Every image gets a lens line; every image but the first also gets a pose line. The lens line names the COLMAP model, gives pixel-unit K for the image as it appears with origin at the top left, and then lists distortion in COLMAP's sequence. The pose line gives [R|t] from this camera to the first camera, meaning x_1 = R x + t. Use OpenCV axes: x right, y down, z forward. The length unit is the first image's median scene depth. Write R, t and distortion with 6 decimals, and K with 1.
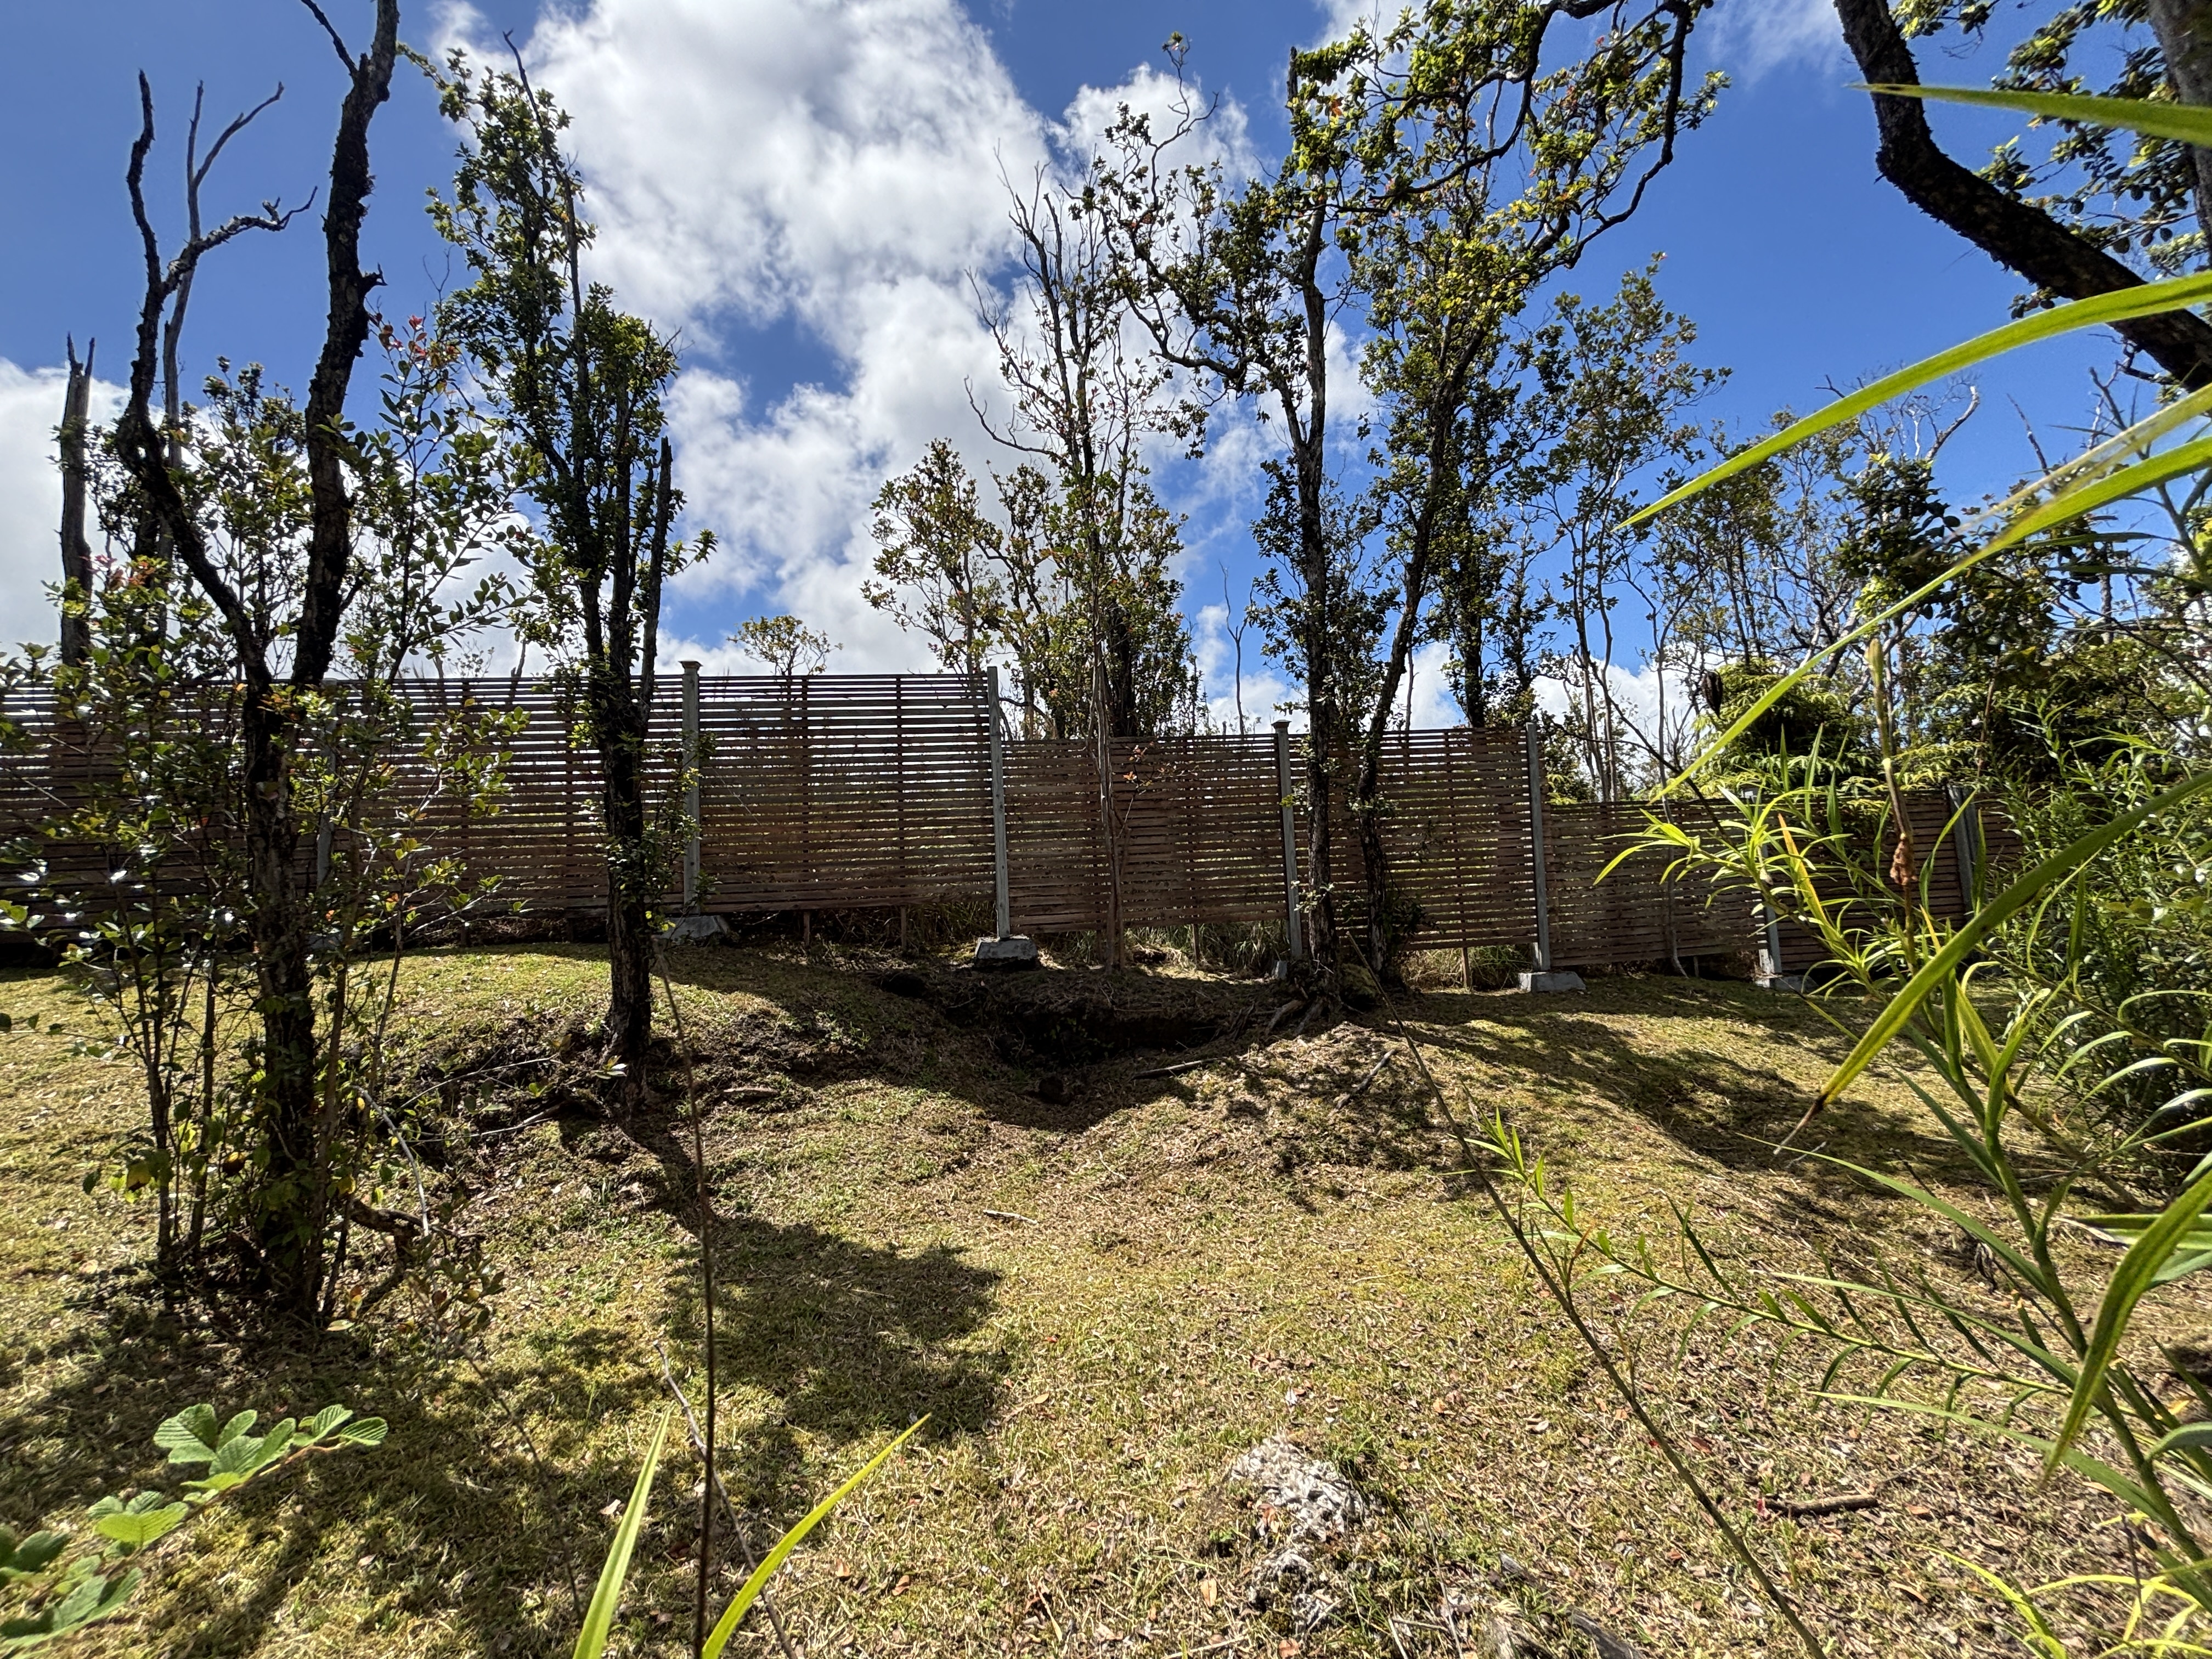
lens RADIAL K [[893.1, 0, 1102.4], [0, 893.1, 834.6], [0, 0, 1]] dist [0.014737, -0.009269]
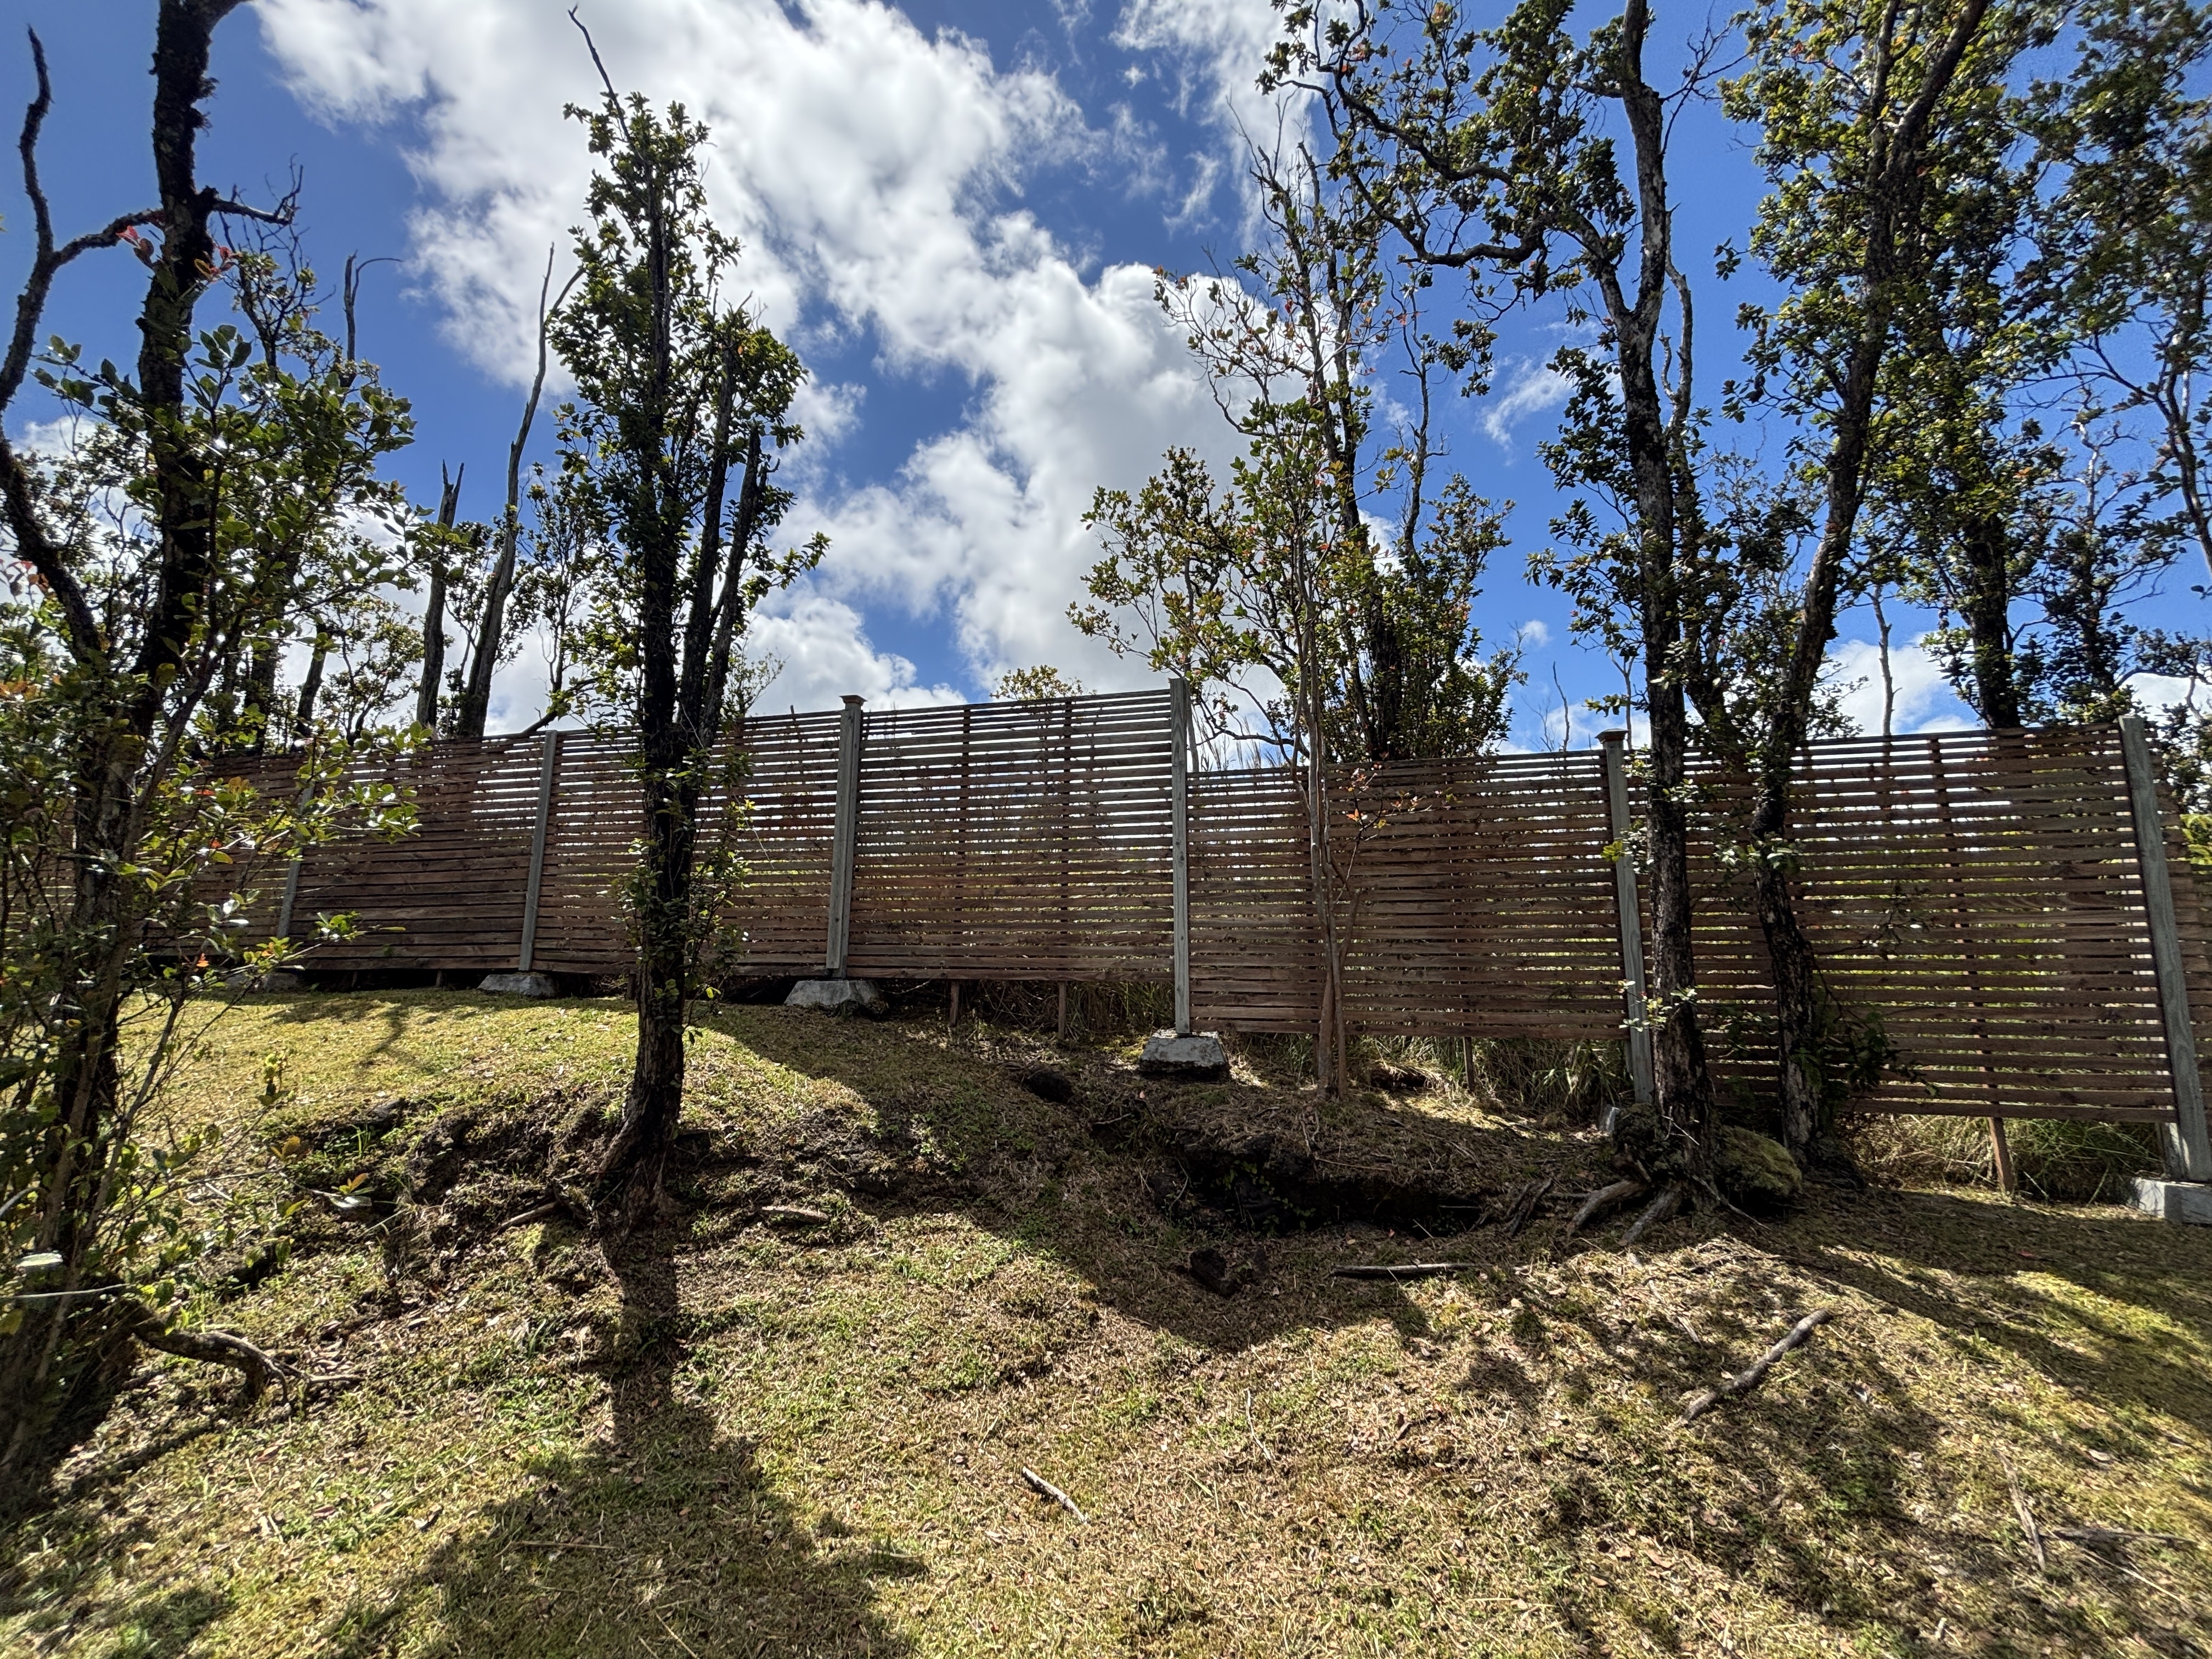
lens RADIAL K [[892.4, 0, 1107.4], [0, 892.4, 826.1], [0, 0, 1]] dist [0.002267, 0.000390]
pose [[0.918420, -0.010361, -0.395471, 0.157906], [-0.025738, 0.995974, -0.085868, 0.010061], [0.394769, 0.089041, 0.914456, 0.341402]]
